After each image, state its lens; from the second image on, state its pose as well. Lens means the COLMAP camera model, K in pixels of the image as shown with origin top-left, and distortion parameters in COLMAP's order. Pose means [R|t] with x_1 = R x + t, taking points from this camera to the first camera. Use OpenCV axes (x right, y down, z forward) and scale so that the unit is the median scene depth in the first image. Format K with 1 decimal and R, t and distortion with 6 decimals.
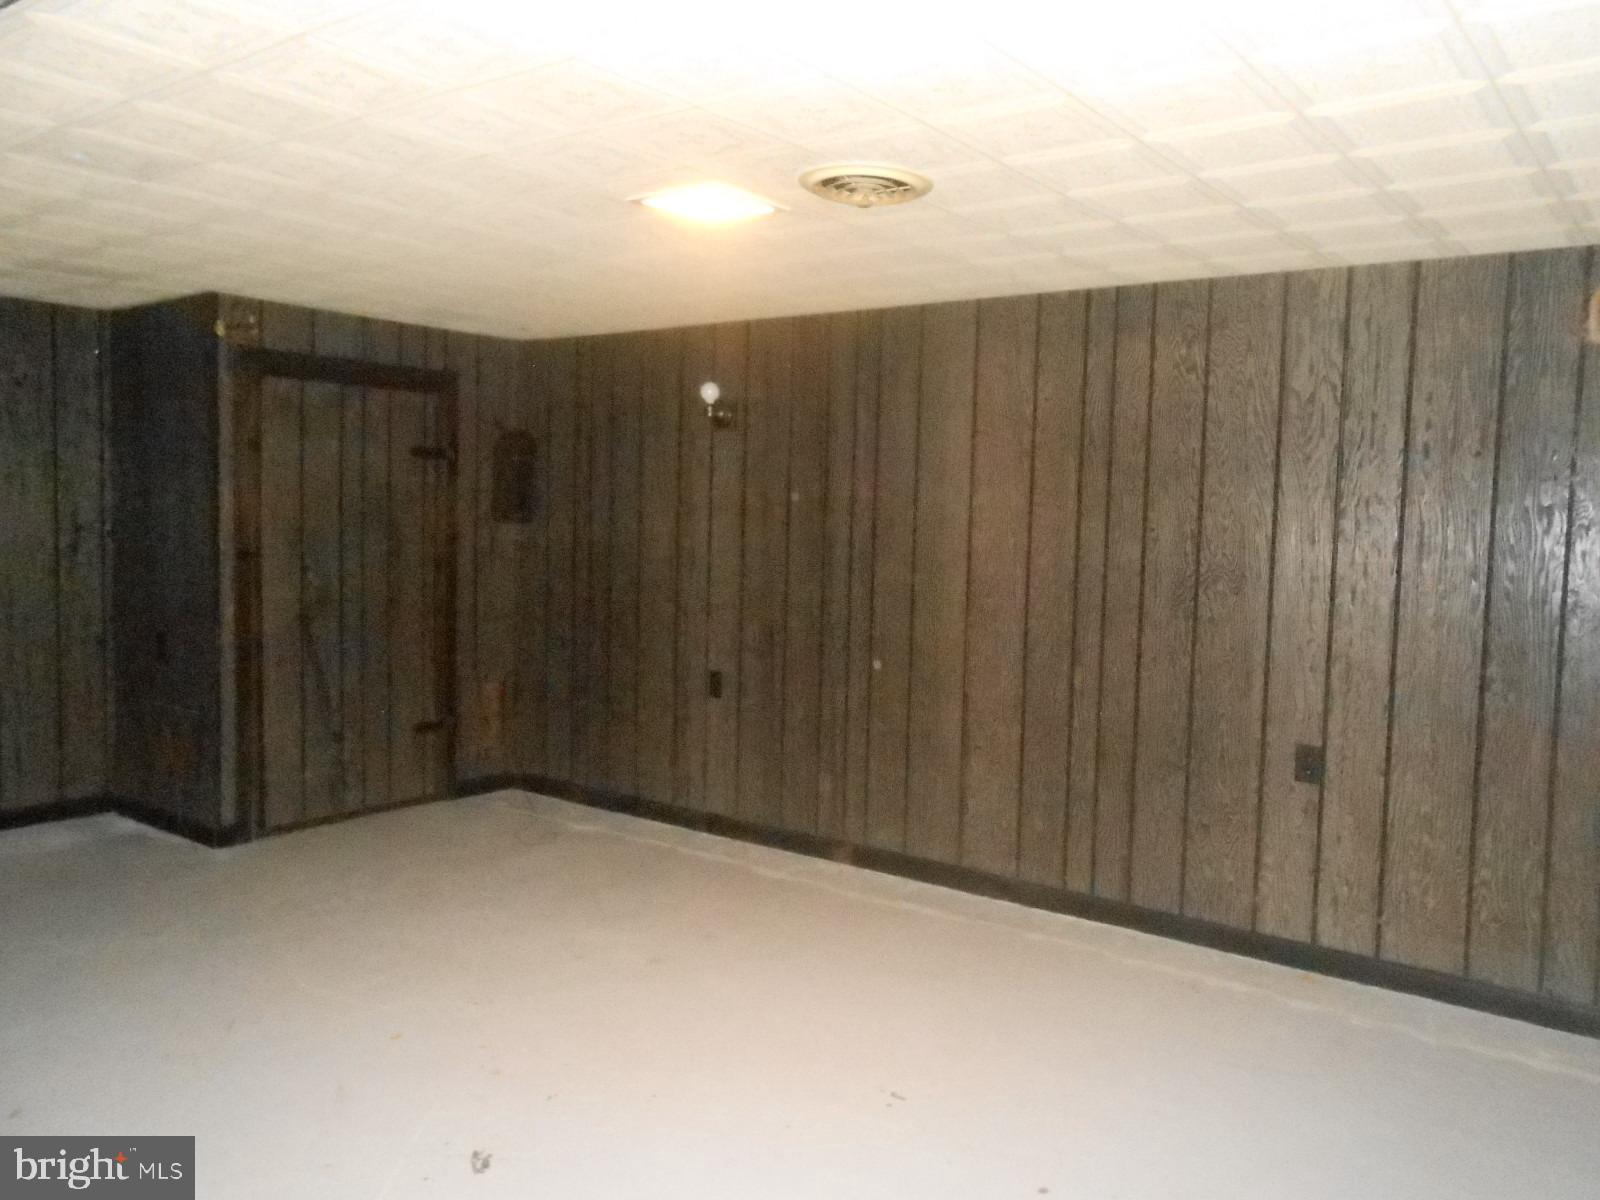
lens RADIAL K [[1242.3, 0, 798.5], [0, 1242.3, 593.6], [0, 0, 1]] dist [-0.040797, 0.042049]
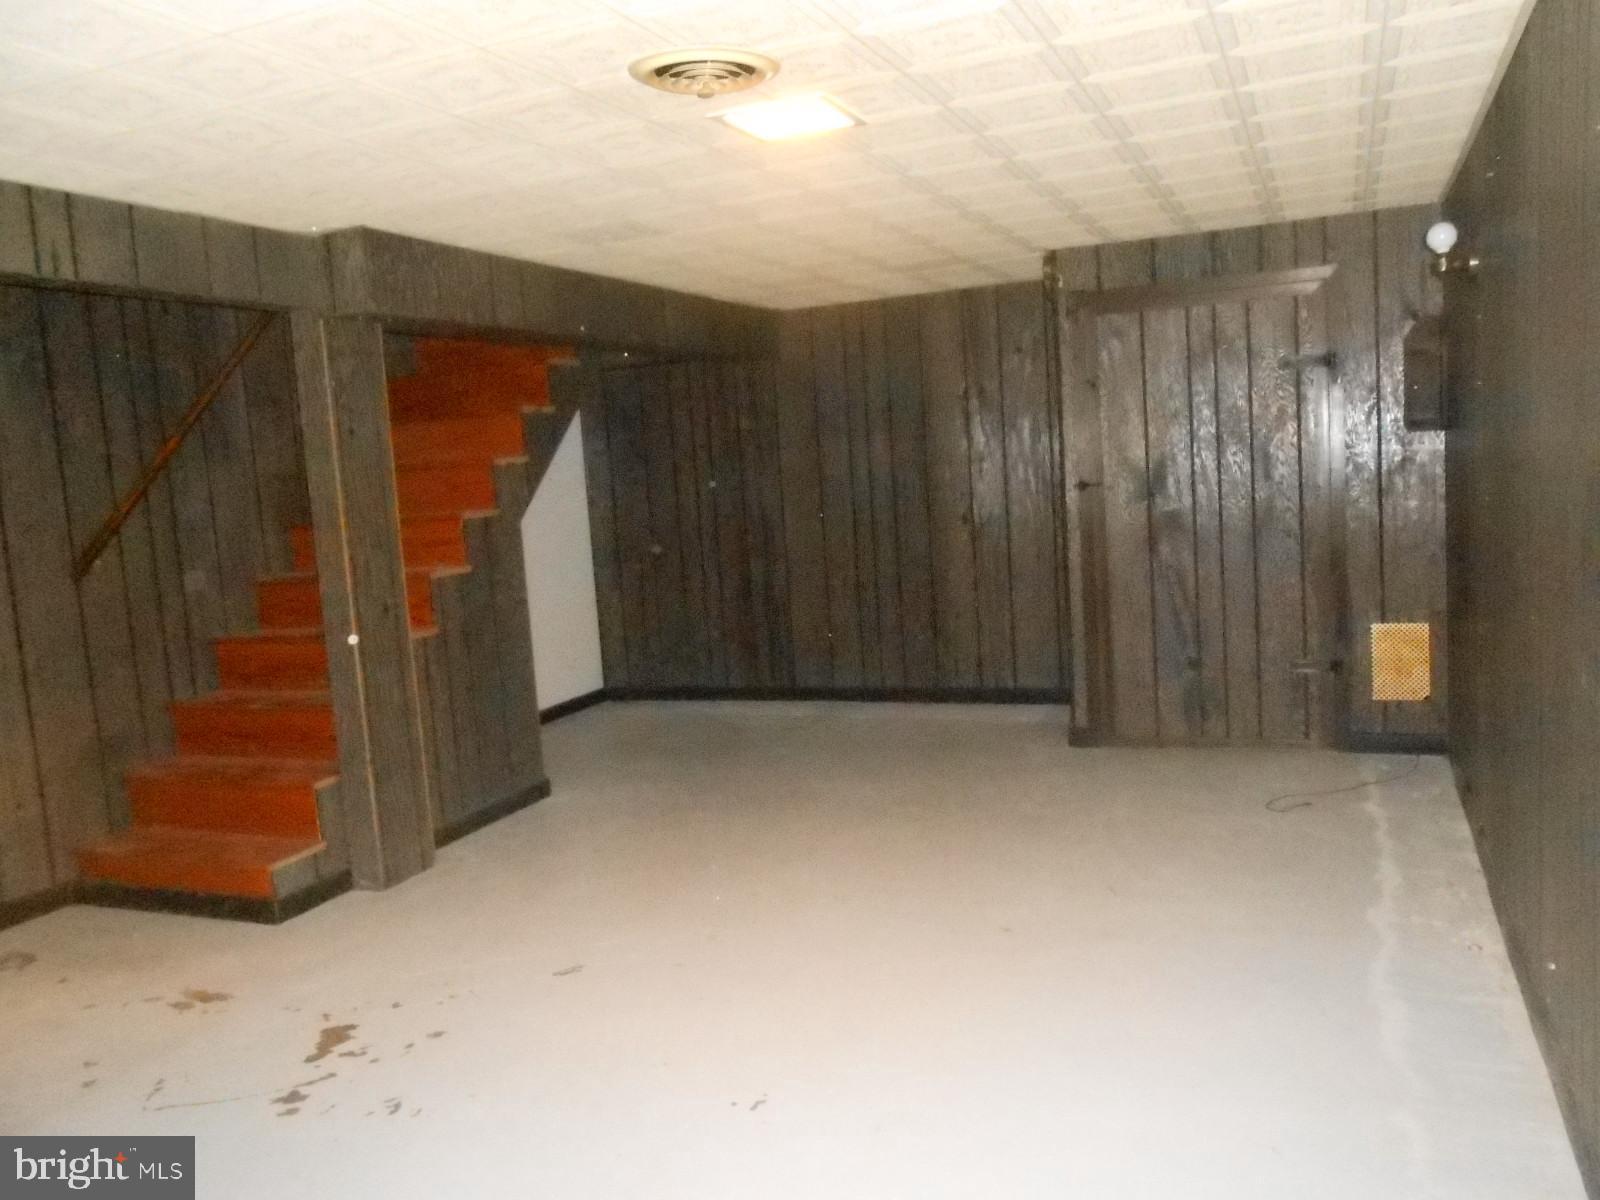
lens RADIAL K [[1241.2, 0, 827.0], [0, 1241.2, 599.6], [0, 0, 1]] dist [-0.036108, 0.038828]
pose [[0.257404, 0.065019, -0.964114, 0.531263], [0.014001, 0.997378, 0.071001, -0.010708], [0.966202, -0.031774, 0.255819, 0.475659]]
